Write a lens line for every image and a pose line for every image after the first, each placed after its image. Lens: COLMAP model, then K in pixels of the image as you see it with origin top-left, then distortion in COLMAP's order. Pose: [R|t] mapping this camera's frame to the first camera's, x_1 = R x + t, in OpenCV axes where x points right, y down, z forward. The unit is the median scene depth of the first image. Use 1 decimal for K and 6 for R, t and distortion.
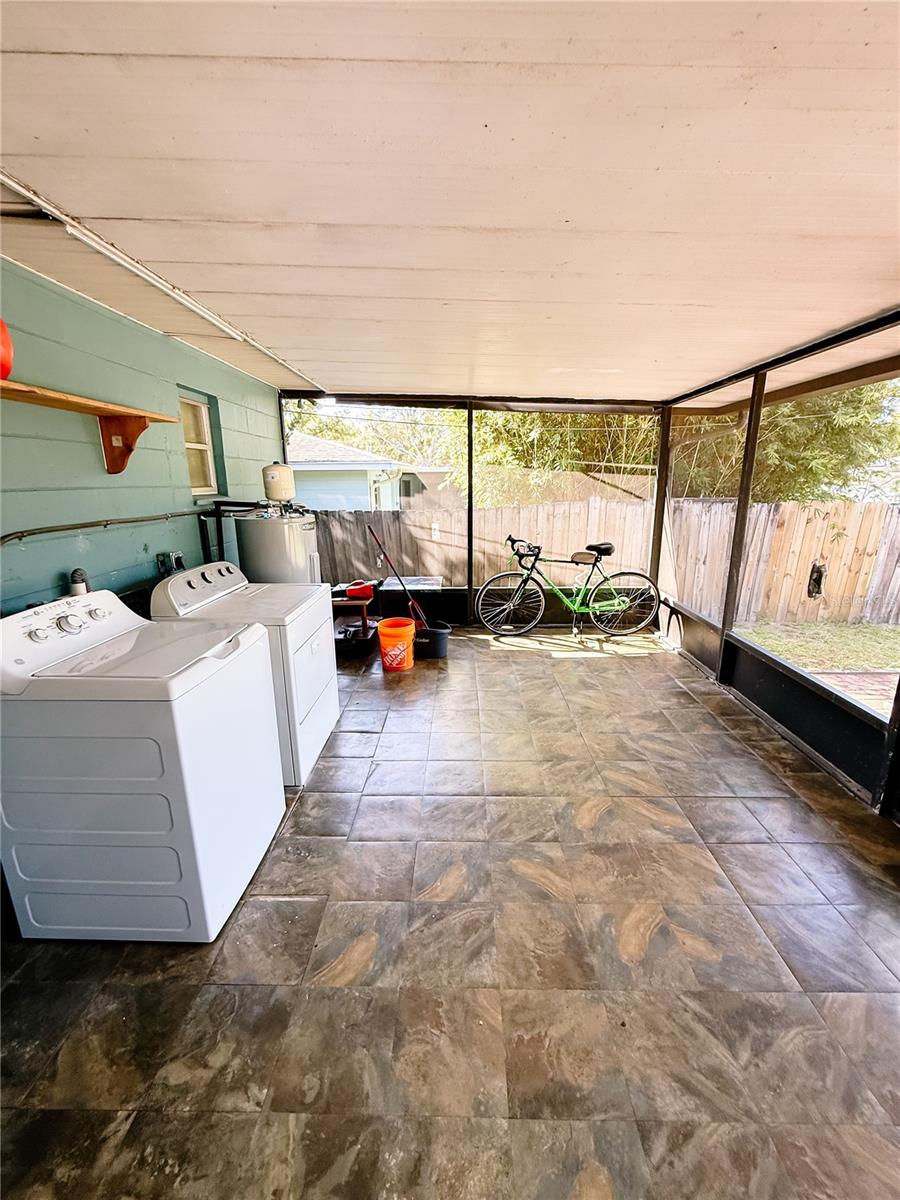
lens RADIAL K [[479.1, 0, 450.2], [0, 479.1, 595.3], [0, 0, 1]] dist [-0.001771, 0.000961]
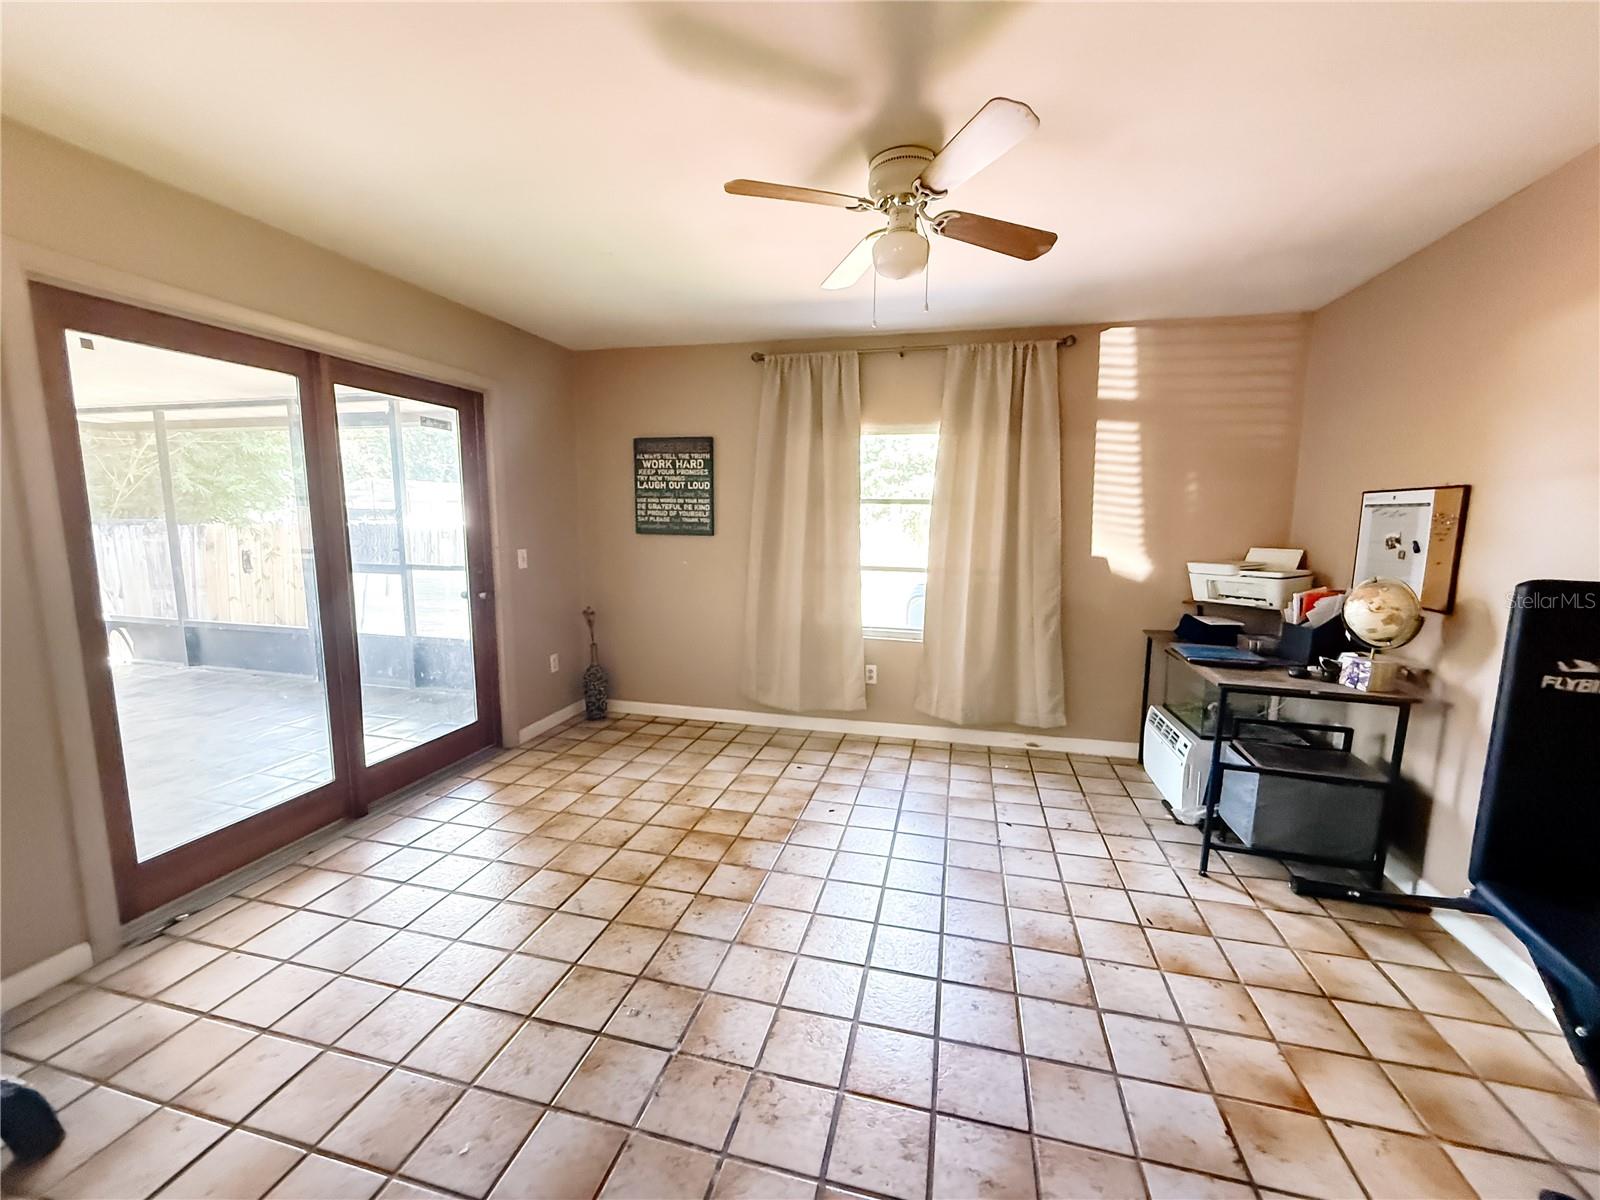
lens RADIAL K [[638.9, 0, 798.3], [0, 638.9, 597.4], [0, 0, 1]] dist [-0.001771, 0.000961]
pose [[0.222575, -0.115915, 0.968000, -0.481422], [0.215237, 0.974249, 0.067173, 0.192316], [-0.950859, 0.193399, 0.241793, -0.664817]]
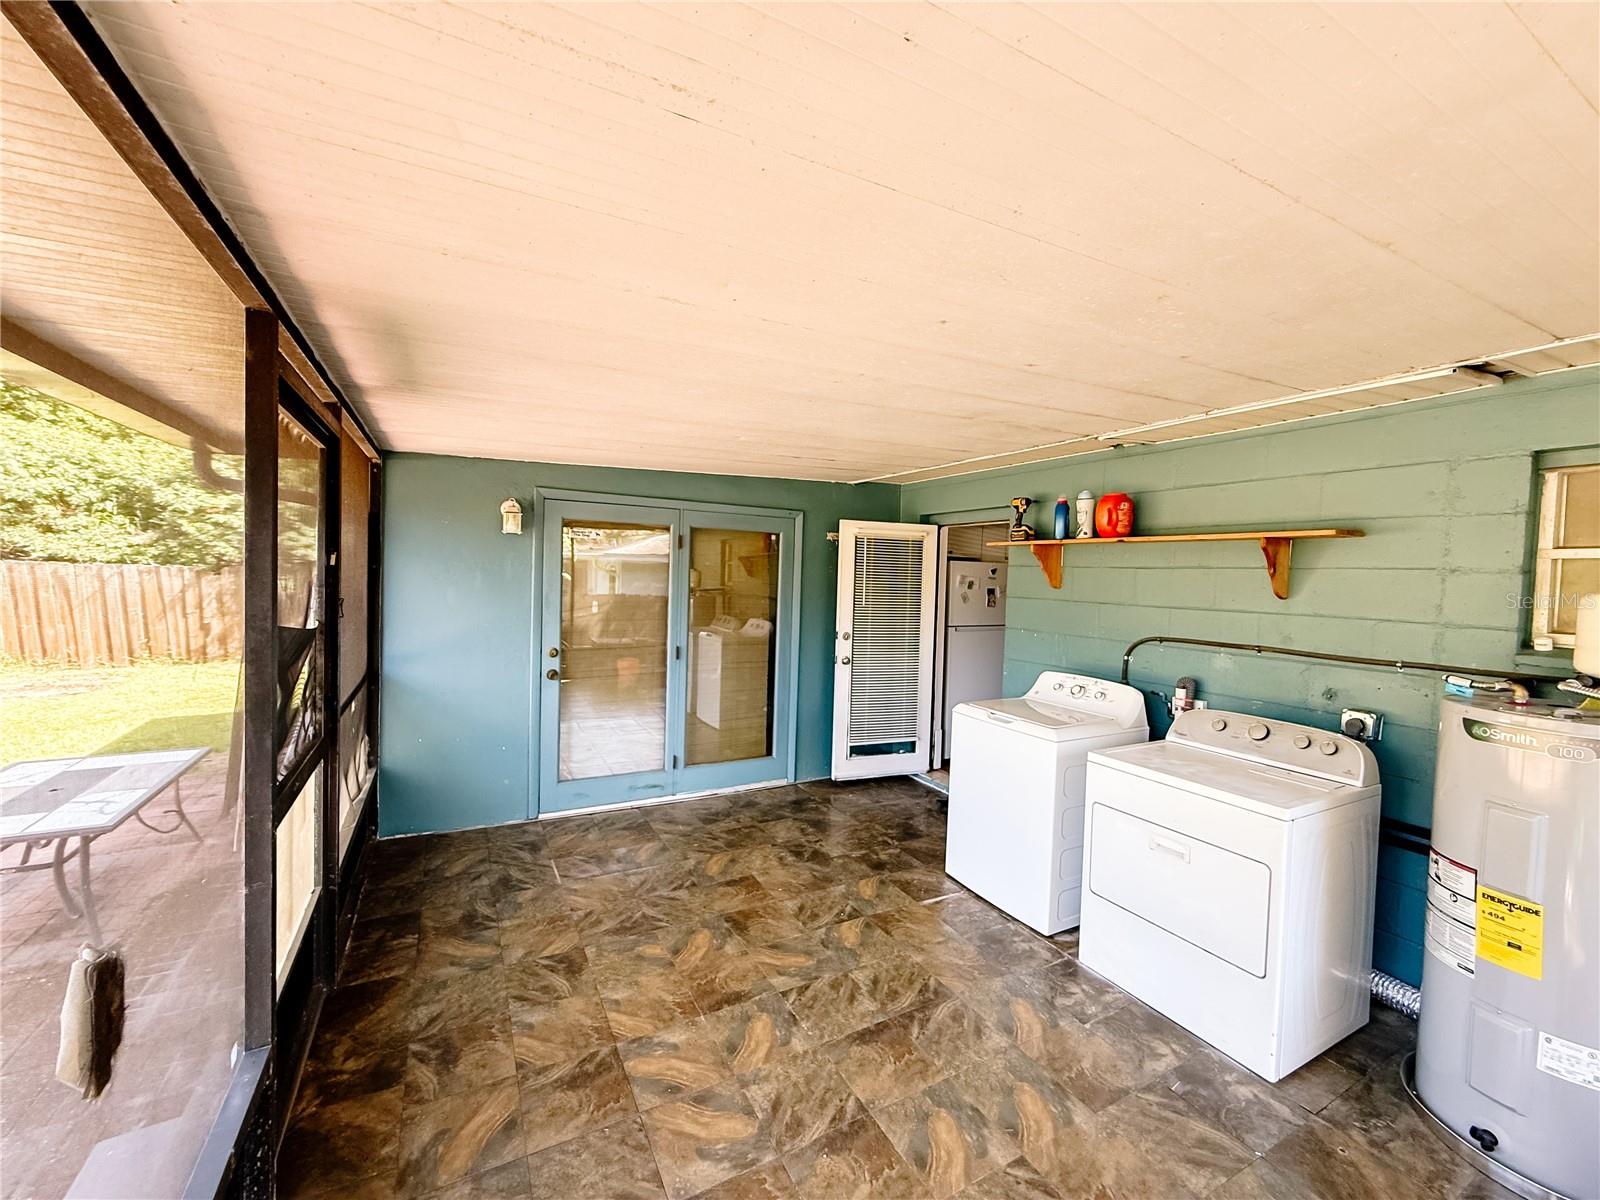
lens RADIAL K [[638.9, 0, 804.5], [0, 638.9, 597.1], [0, 0, 1]] dist [-0.001771, 0.000961]
pose [[-0.863894, -0.001478, -0.503671, 0.369700], [-0.140817, 0.960827, 0.238709, -0.226810], [0.483588, 0.277144, -0.830261, 0.848009]]
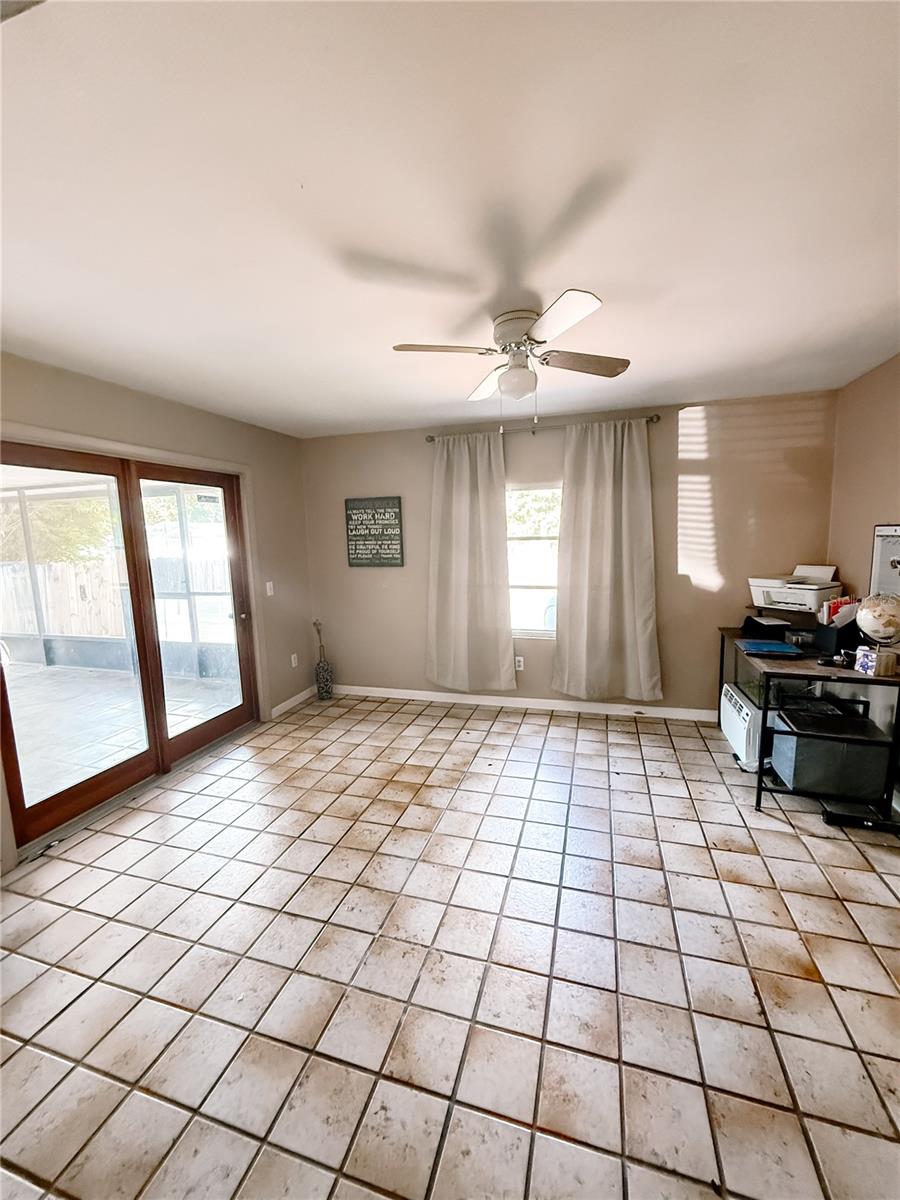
lens RADIAL K [[479.1, 0, 450.3], [0, 479.1, 596.9], [0, 0, 1]] dist [-0.001771, 0.000961]
pose [[0.270984, -0.124894, 0.954447, -0.509415], [0.248855, 0.966928, 0.055873, 0.169838], [-0.929859, 0.222379, 0.293103, -0.700251]]
